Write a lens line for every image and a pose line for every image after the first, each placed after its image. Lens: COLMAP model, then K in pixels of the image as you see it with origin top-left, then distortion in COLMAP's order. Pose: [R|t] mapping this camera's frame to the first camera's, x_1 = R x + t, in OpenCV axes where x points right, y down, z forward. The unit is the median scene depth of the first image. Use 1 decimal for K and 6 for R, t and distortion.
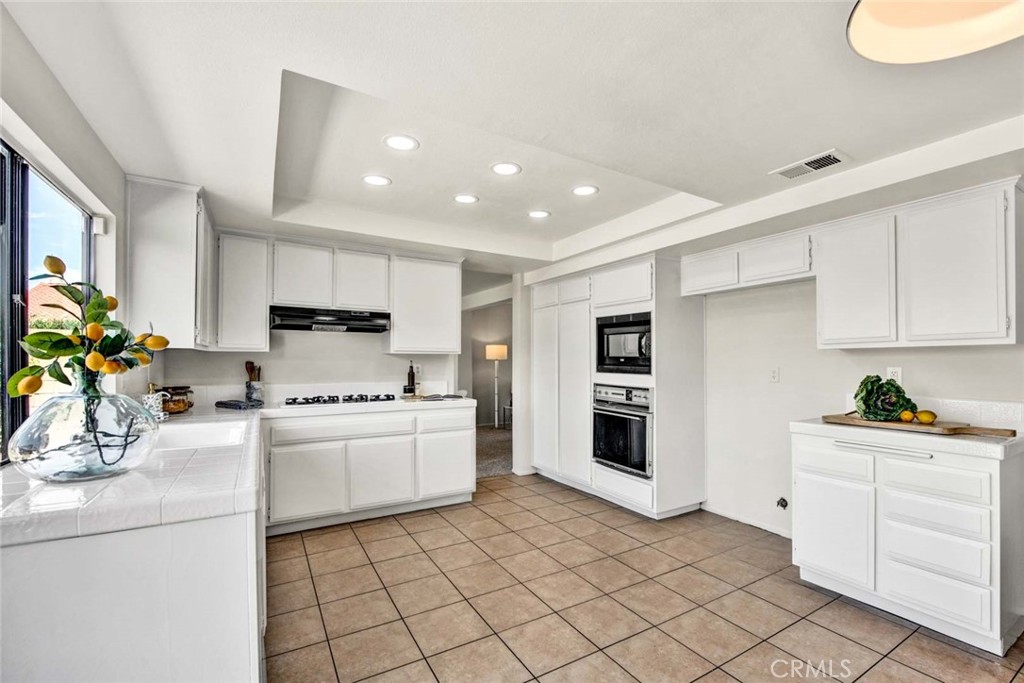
lens RADIAL K [[438.3, 0, 514.4], [0, 438.3, 363.8], [0, 0, 1]] dist [0.002818, -0.005536]
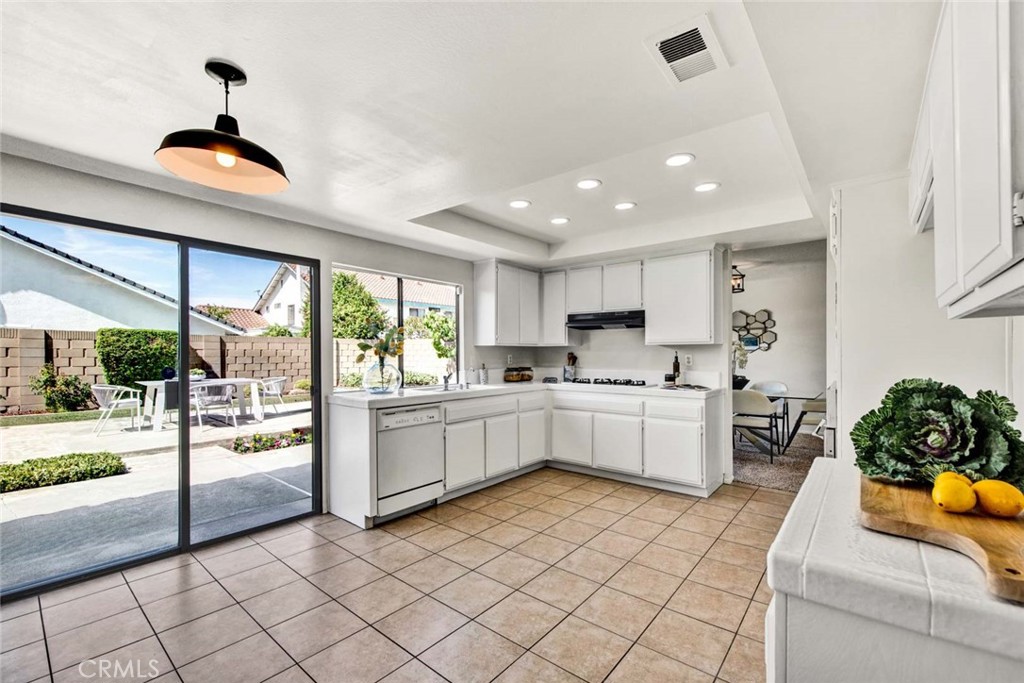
lens RADIAL K [[438.3, 0, 517.6], [0, 438.3, 346.2], [0, 0, 1]] dist [0.002818, -0.005536]
pose [[0.336976, -0.019014, -0.941321, 0.774542], [0.001041, 0.999803, -0.019823, 0.002076], [0.941513, 0.005700, 0.336930, 0.338407]]
